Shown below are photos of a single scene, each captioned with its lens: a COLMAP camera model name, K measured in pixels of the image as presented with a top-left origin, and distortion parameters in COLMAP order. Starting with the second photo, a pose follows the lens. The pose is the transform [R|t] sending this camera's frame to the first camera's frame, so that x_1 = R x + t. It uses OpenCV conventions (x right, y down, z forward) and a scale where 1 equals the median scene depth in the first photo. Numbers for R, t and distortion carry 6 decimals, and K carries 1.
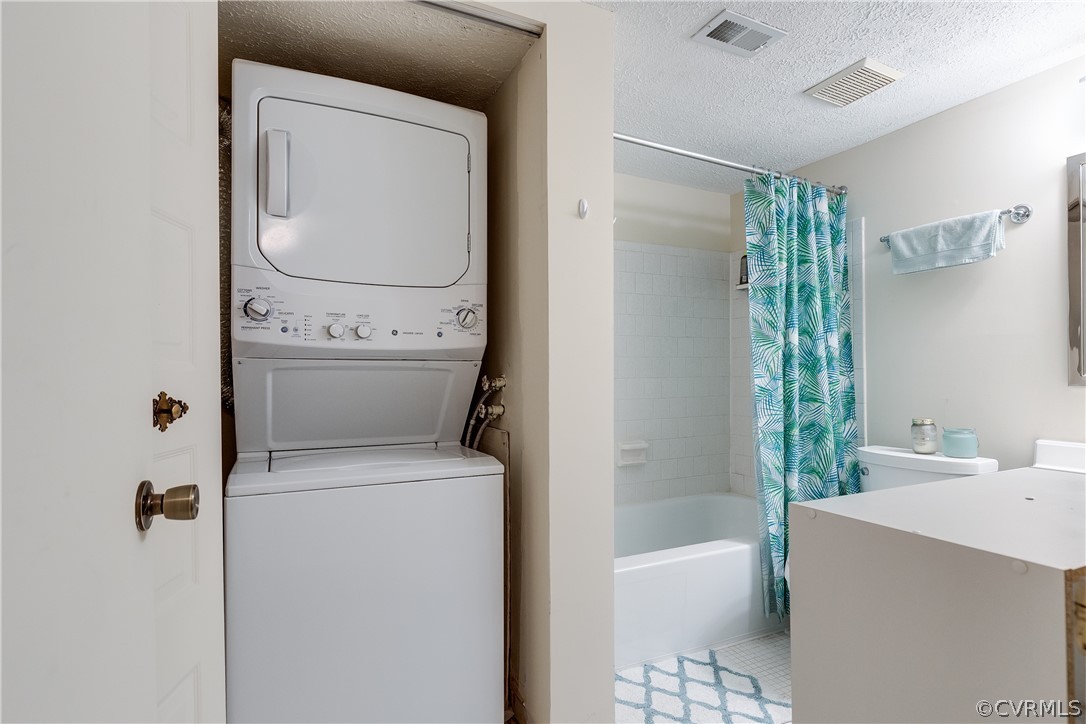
lens RADIAL K [[543.4, 0, 545.1], [0, 543.4, 364.6], [0, 0, 1]] dist [-0.001644, -0.000013]
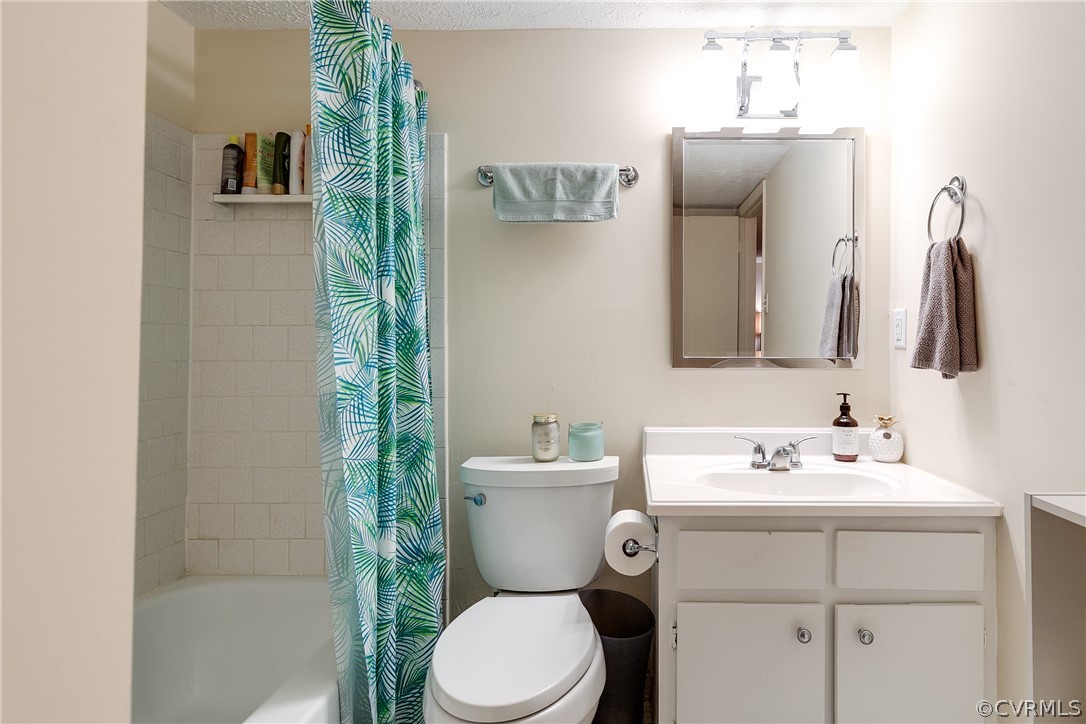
lens RADIAL K [[581.9, 0, 595.0], [0, 581.9, 339.3], [0, 0, 1]] dist [-0.001911, -0.000504]
pose [[0.432750, 0.019957, 0.901293, -0.007663], [-0.013950, 0.999783, -0.015440, 0.005482], [-0.901406, -0.005891, 0.432935, 0.538871]]
